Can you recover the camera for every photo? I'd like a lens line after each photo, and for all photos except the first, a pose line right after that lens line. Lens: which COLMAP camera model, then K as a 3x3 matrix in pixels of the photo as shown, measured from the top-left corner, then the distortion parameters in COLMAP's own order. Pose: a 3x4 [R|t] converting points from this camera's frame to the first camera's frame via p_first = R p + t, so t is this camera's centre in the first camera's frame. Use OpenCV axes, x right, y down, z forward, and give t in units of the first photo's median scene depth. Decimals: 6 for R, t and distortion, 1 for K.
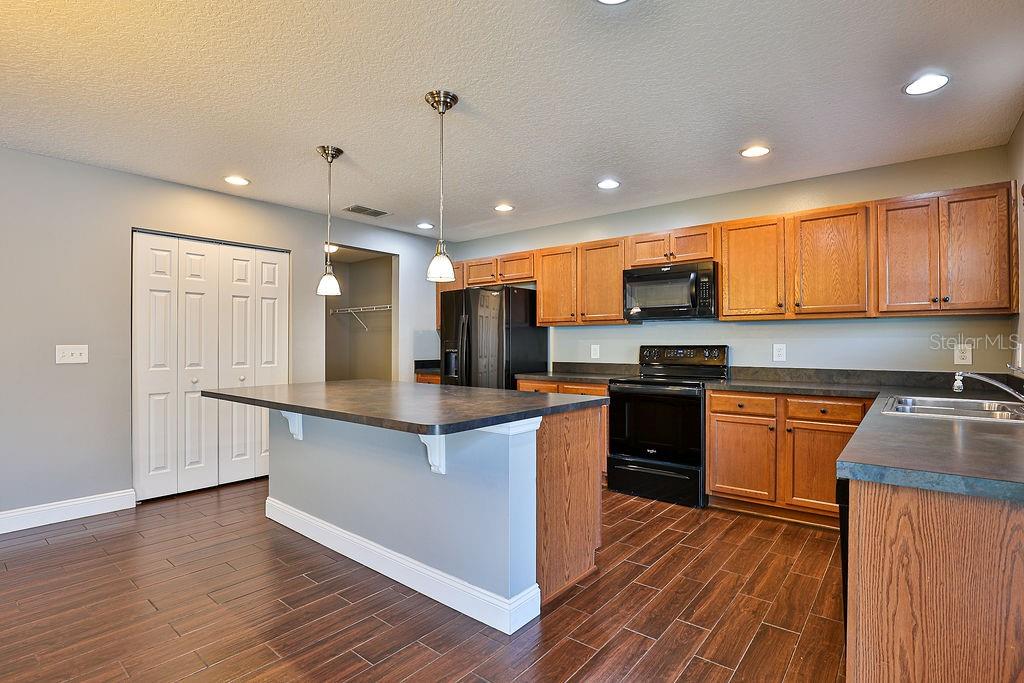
lens RADIAL K [[499.5, 0, 513.4], [0, 499.5, 343.5], [0, 0, 1]] dist [-0.039017, 0.007637]
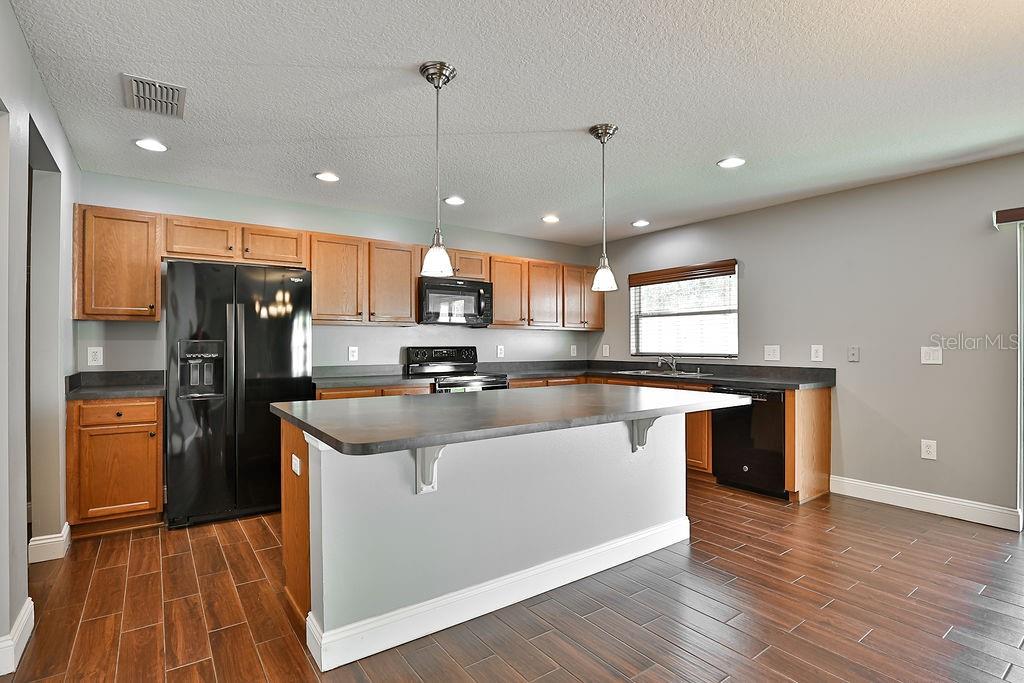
lens RADIAL K [[499.5, 0, 513.4], [0, 499.5, 343.5], [0, 0, 1]] dist [-0.039017, 0.007637]
pose [[0.255660, 0.002799, 0.966763, -1.003992], [-0.000071, 0.999996, -0.002876, -0.000126], [-0.966767, 0.000667, 0.255659, 0.706980]]
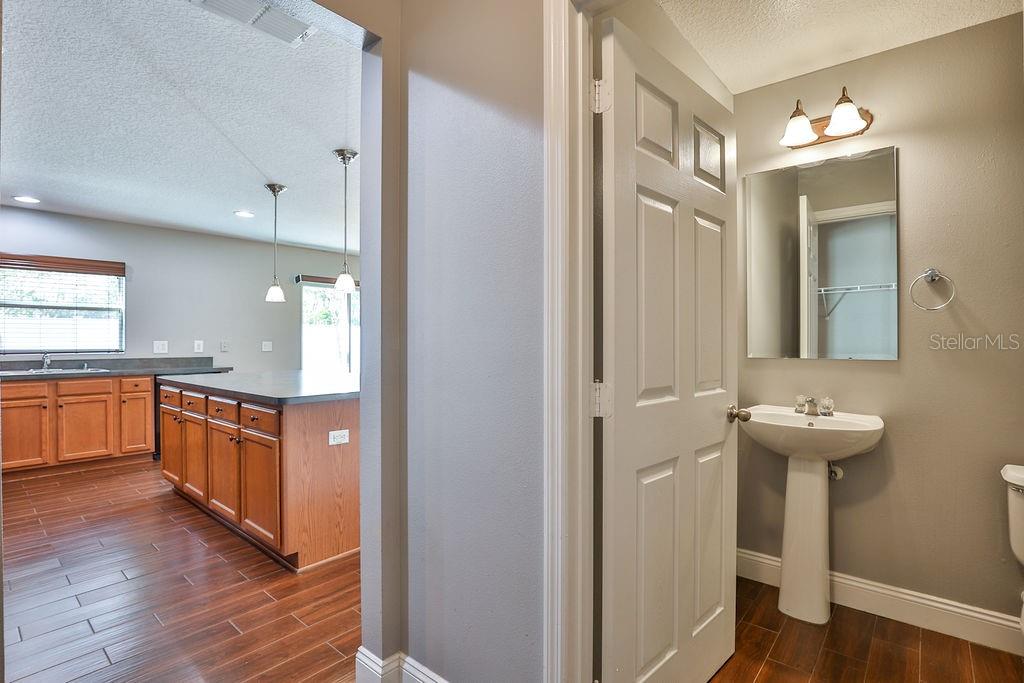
lens RADIAL K [[495.7, 0, 512.4], [0, 495.7, 343.5], [0, 0, 1]] dist [-0.034242, 0.005847]
pose [[-0.999635, -0.001809, 0.026955, -0.742133], [-0.001563, 0.999957, 0.009119, -0.007368], [-0.026971, 0.009074, -0.999595, 1.994174]]
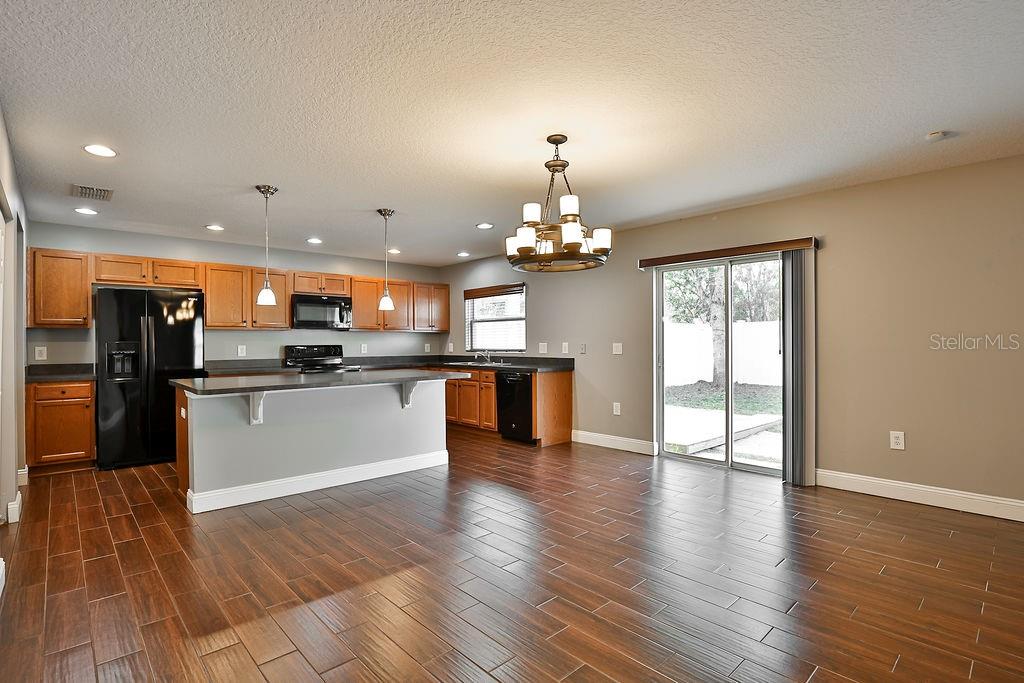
lens RADIAL K [[499.5, 0, 513.4], [0, 499.5, 343.5], [0, 0, 1]] dist [-0.039017, 0.007637]
pose [[0.136784, -0.000750, 0.990601, -1.493175], [0.005758, 0.999983, -0.000038, 0.002622], [-0.990584, 0.005709, 0.136786, 0.212358]]
